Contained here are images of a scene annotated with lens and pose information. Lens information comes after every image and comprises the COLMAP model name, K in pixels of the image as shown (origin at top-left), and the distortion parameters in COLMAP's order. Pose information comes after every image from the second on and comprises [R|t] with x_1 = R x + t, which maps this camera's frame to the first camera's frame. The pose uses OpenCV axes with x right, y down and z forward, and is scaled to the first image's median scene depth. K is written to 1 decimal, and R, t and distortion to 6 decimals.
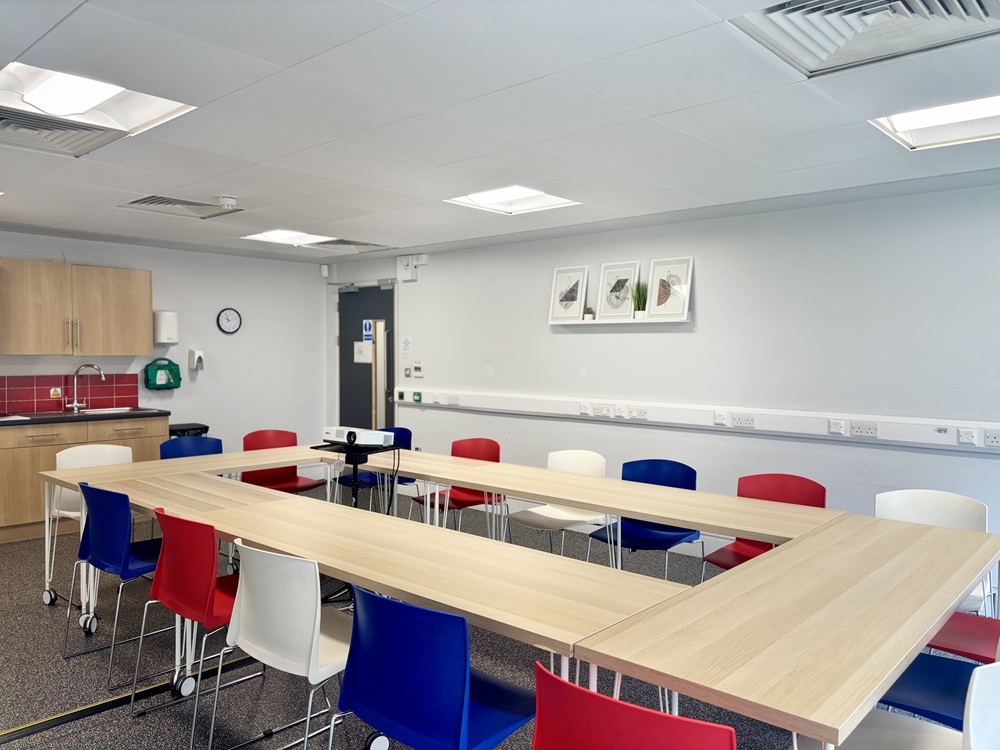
lens RADIAL K [[756.9, 0, 505.1], [0, 756.9, 376.7], [0, 0, 1]] dist [0.058564, -0.070095]
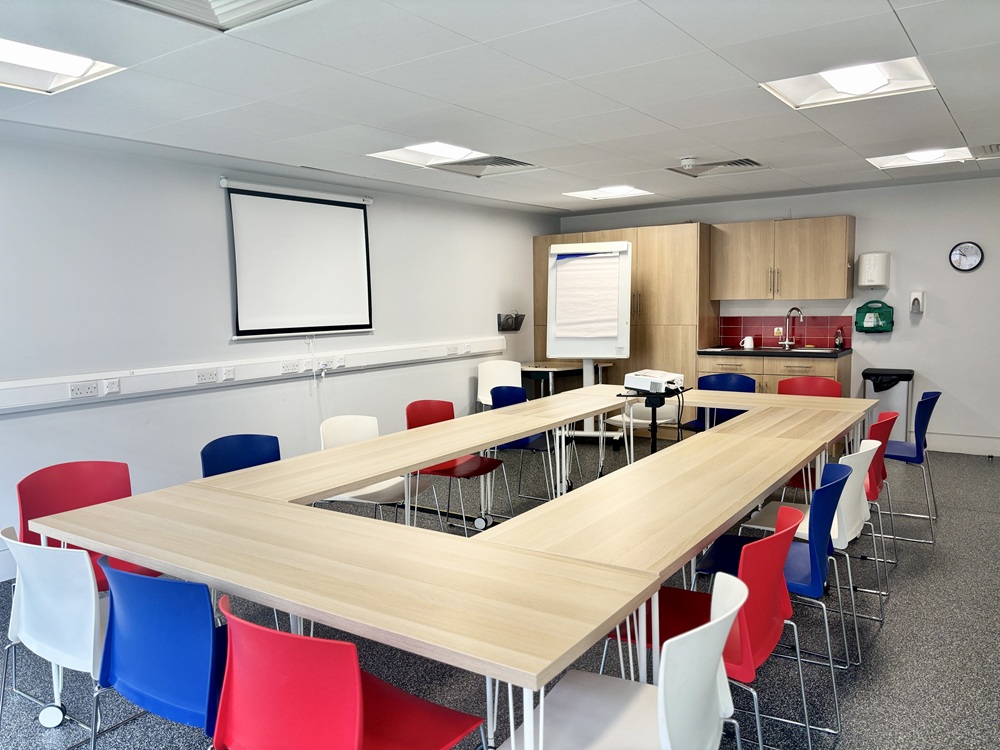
lens RADIAL K [[756.9, 0, 499.9], [0, 756.9, 374.8], [0, 0, 1]] dist [0.058564, -0.070095]
pose [[0.131086, 0.089379, -0.987334, 0.504373], [-0.015575, 0.995990, 0.088094, -0.009004], [0.991249, 0.003830, 0.131953, 0.411784]]
